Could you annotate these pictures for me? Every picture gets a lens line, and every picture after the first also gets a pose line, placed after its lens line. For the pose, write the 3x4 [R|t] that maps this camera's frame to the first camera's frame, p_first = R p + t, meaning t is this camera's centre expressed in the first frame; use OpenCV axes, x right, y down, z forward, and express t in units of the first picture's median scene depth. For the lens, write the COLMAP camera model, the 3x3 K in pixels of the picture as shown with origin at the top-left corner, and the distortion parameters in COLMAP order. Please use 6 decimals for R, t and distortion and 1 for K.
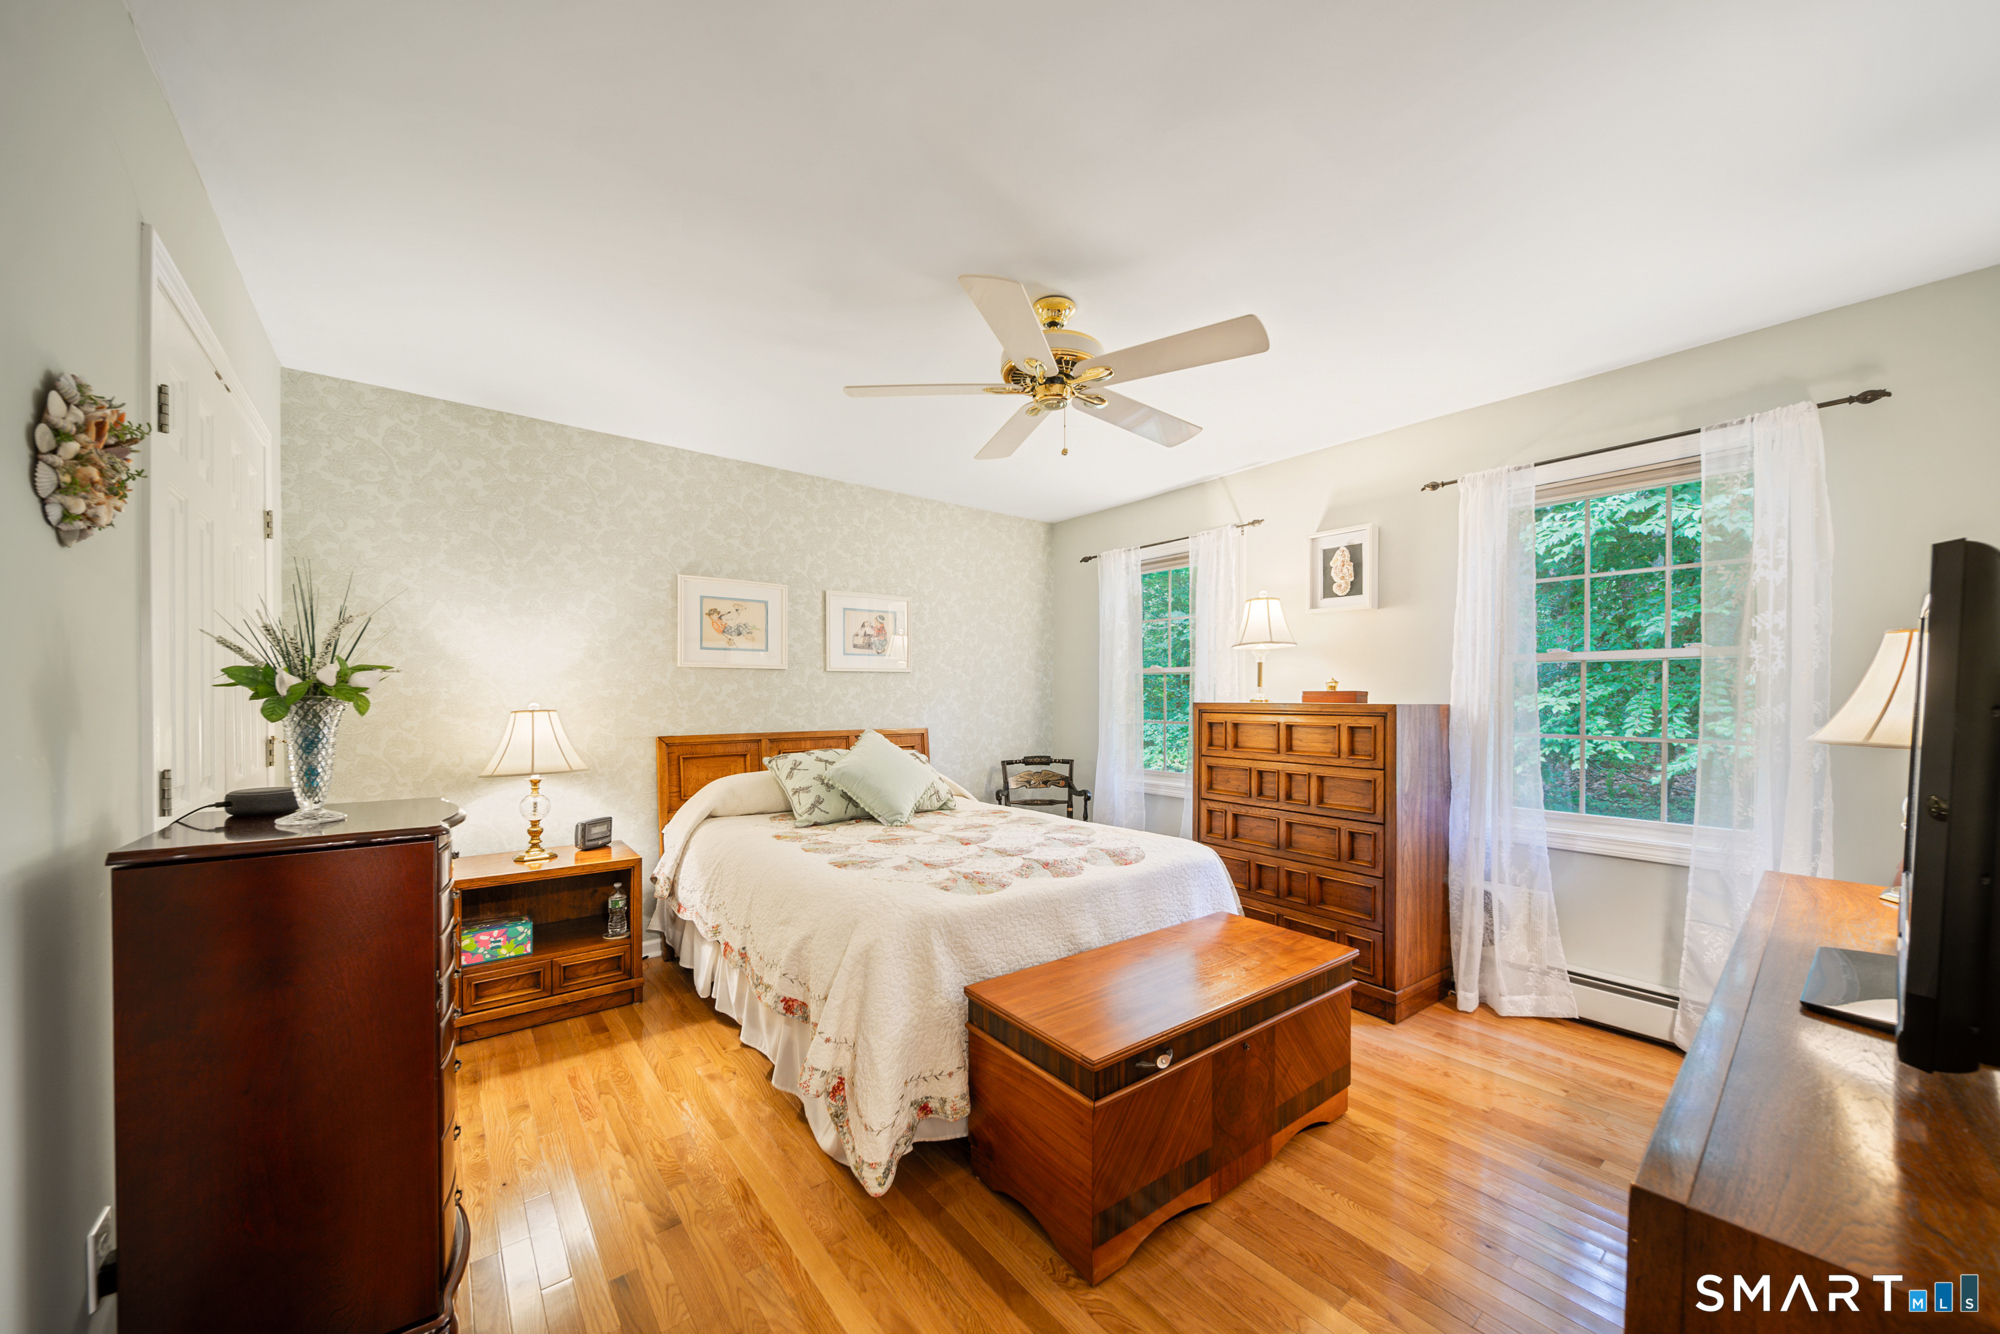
lens RADIAL K [[738.6, 0, 1002.2], [0, 738.6, 684.8], [0, 0, 1]] dist [-0.000426, -0.000073]
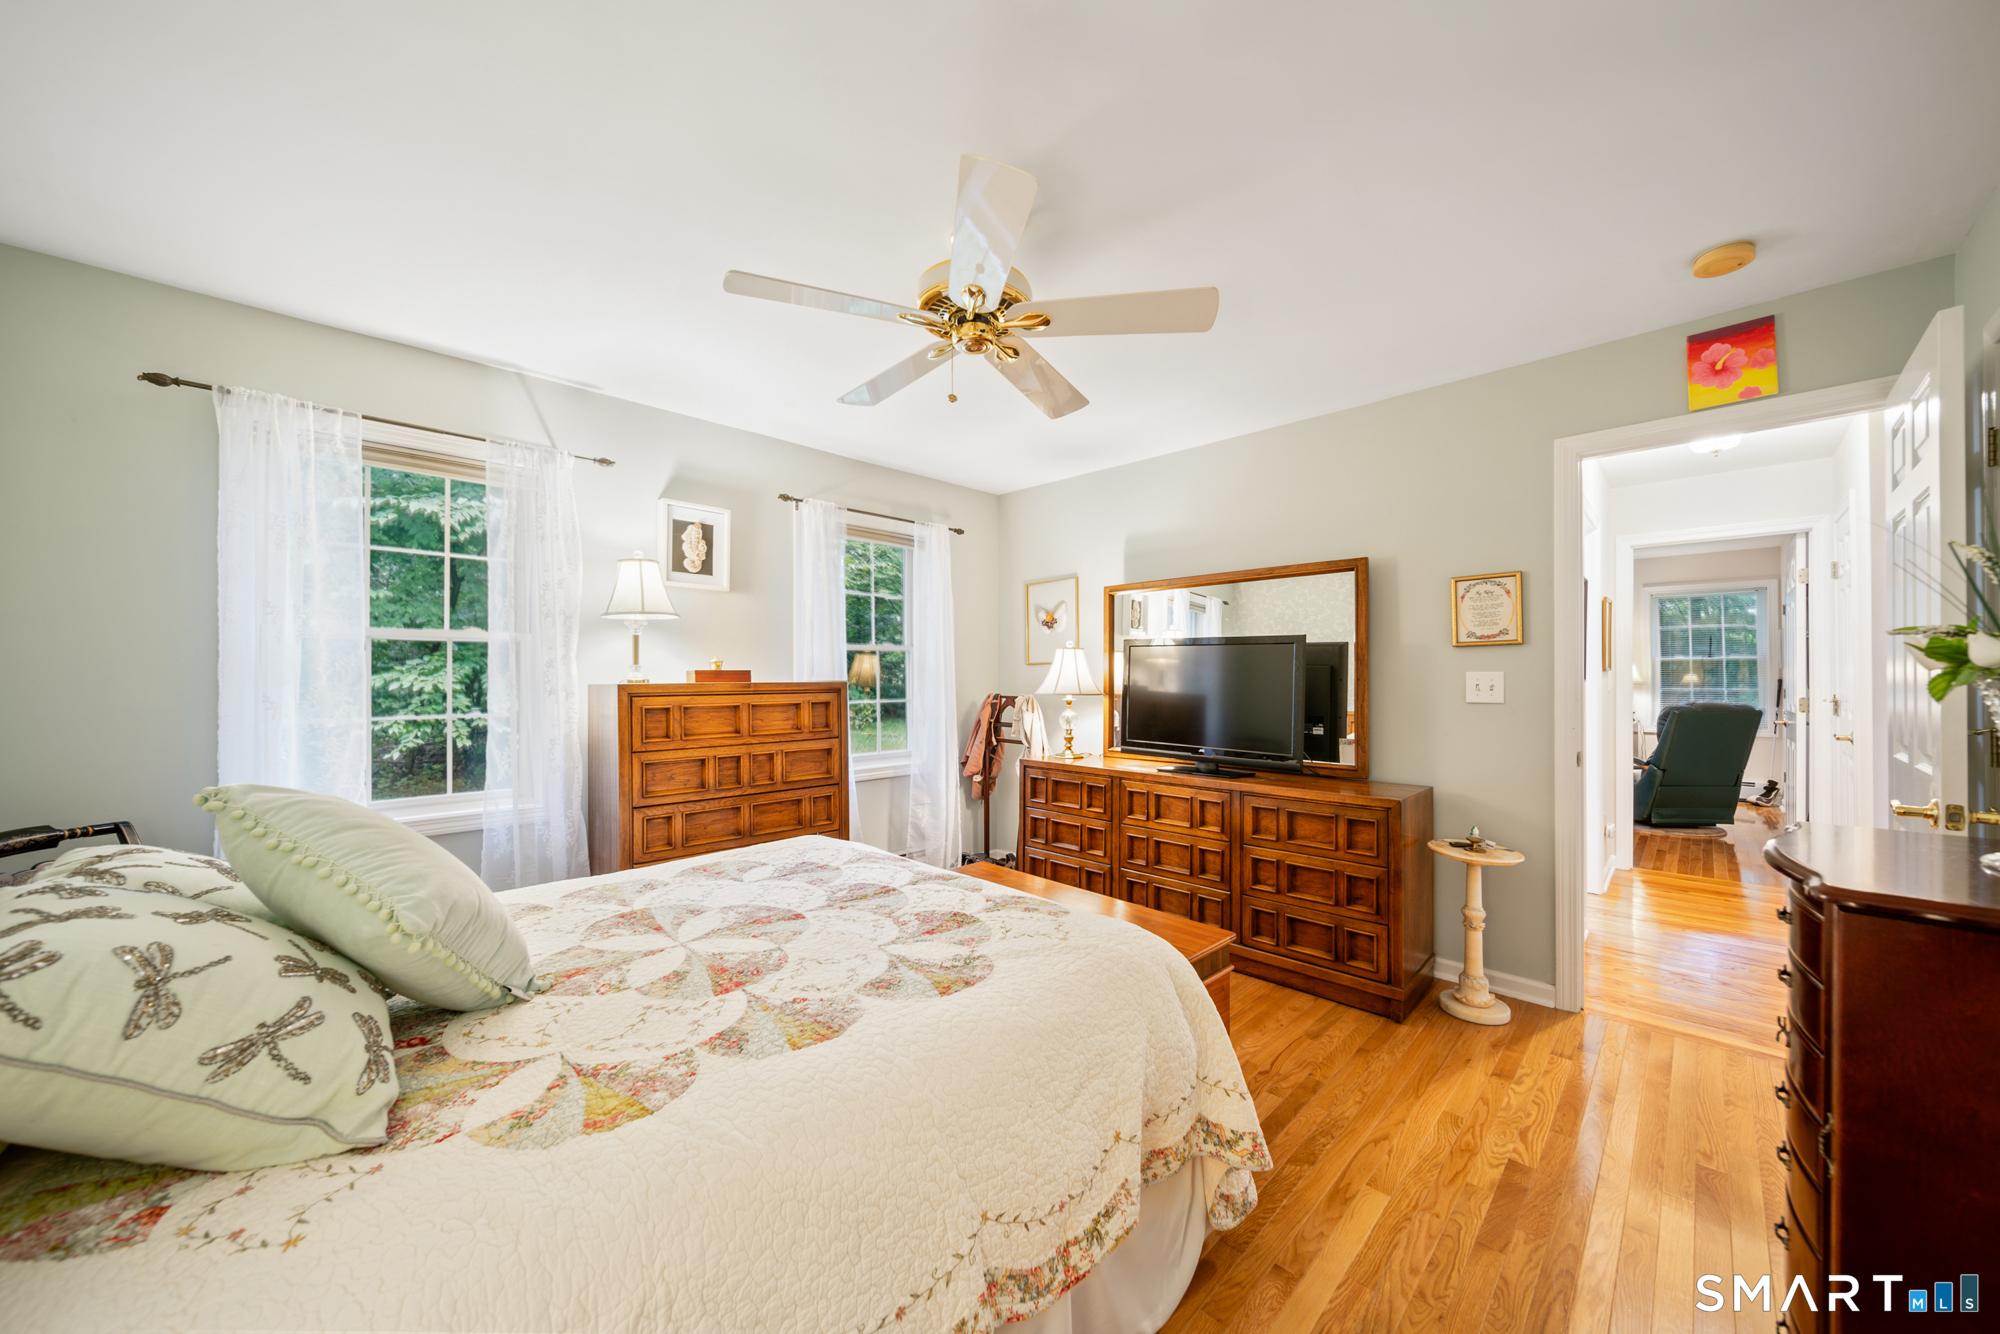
lens RADIAL K [[709.5, 0, 999.7], [0, 709.5, 657.3], [0, 0, 1]] dist [-0.001567, -0.000124]
pose [[-0.123642, 0.024276, 0.992030, -0.528348], [-0.014431, 0.999551, -0.026259, 0.010421], [-0.992222, -0.017563, -0.123236, 0.728132]]
